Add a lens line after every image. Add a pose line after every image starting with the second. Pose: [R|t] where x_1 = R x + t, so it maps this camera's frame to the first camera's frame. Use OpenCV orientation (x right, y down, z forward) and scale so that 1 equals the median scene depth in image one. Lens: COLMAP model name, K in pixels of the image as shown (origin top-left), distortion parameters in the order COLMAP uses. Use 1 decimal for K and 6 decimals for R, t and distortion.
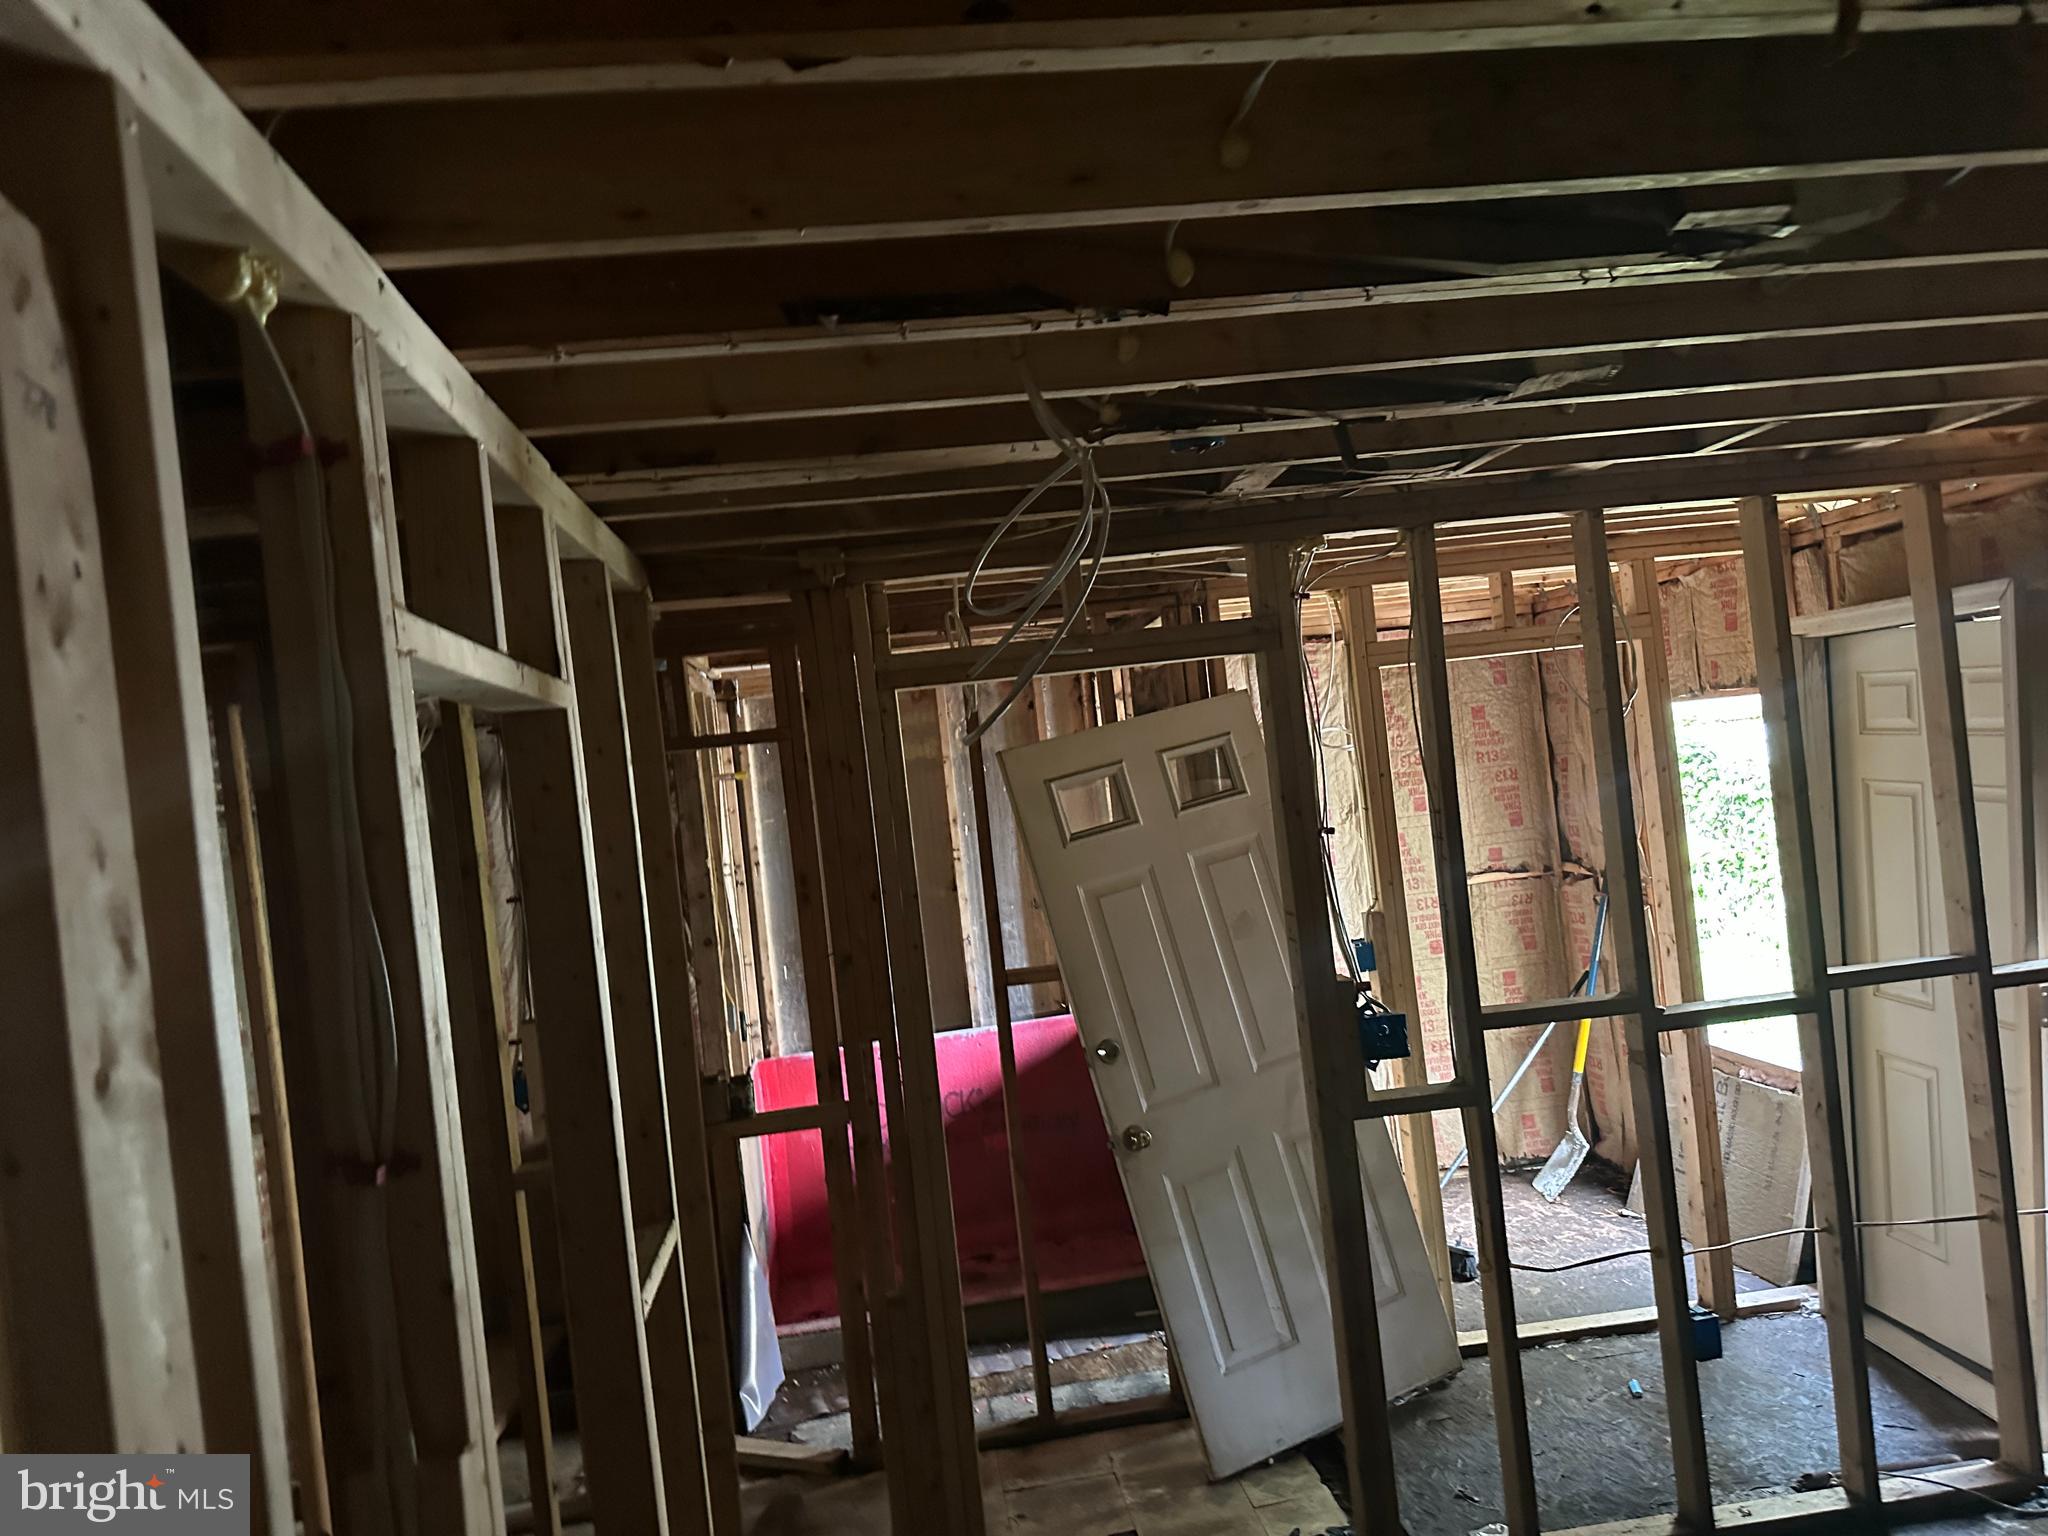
lens RADIAL K [[1482.2, 0, 1031.4], [0, 1482.2, 776.7], [0, 0, 1]] dist [0.115805, -0.182613]
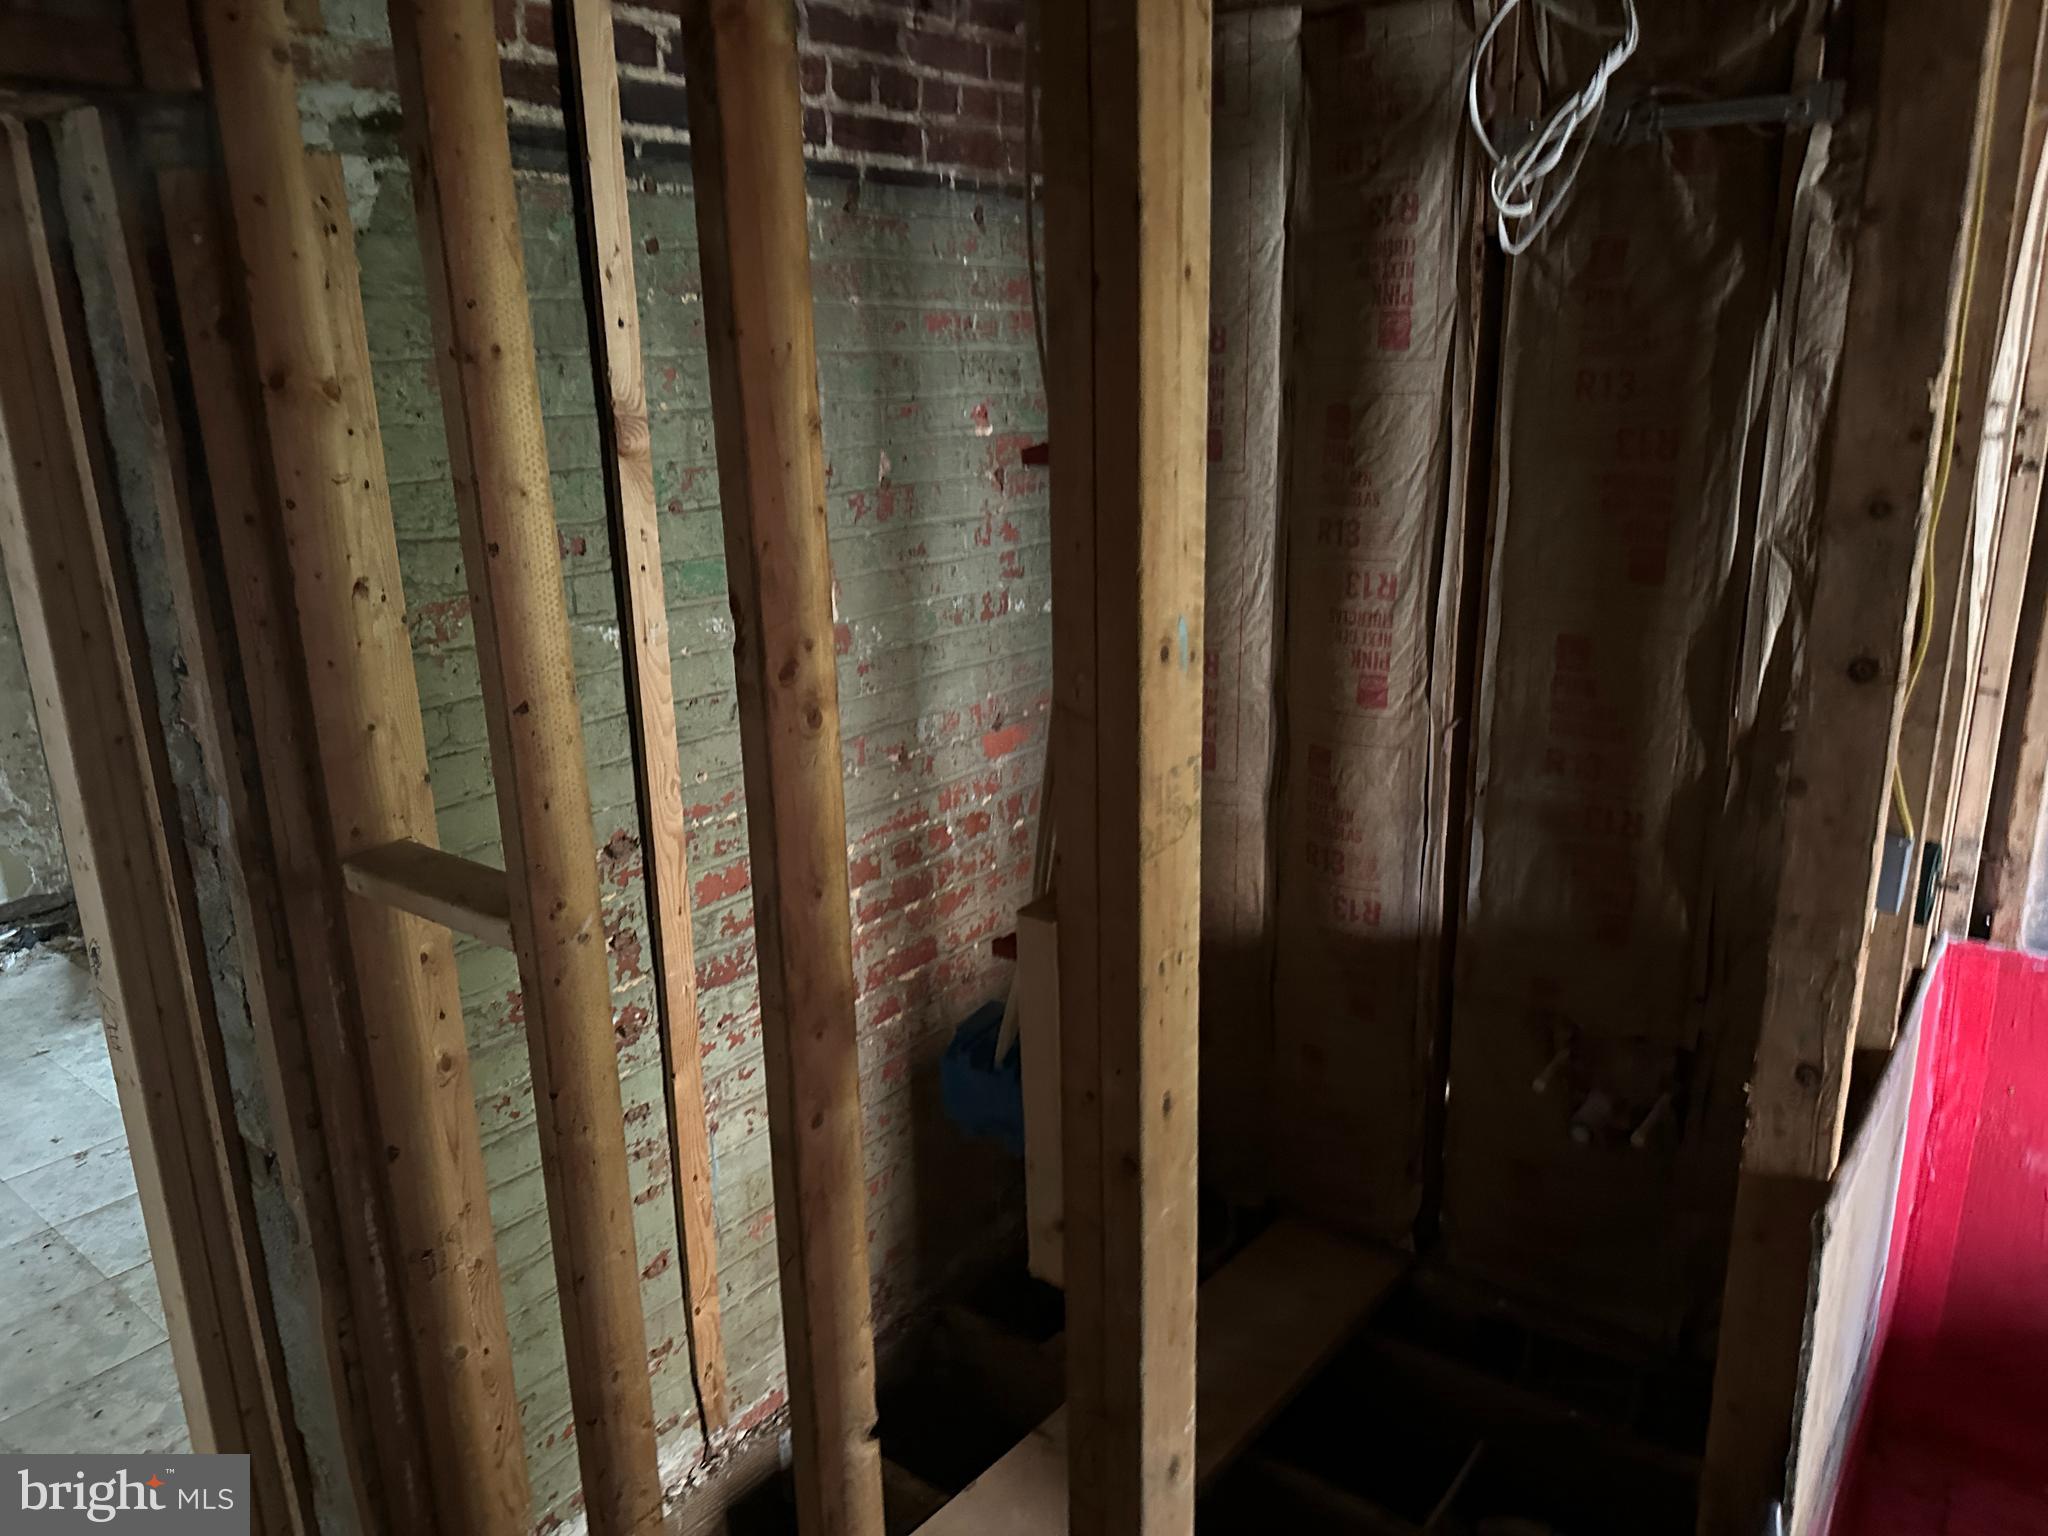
lens RADIAL K [[1482.2, 0, 1031.4], [0, 1482.2, 776.7], [0, 0, 1]] dist [0.115805, -0.182613]
pose [[0.727406, 0.273897, -0.629175, -0.127081], [-0.055086, 0.937236, 0.344318, 0.034272], [0.683993, -0.215801, 0.696839, 0.601353]]
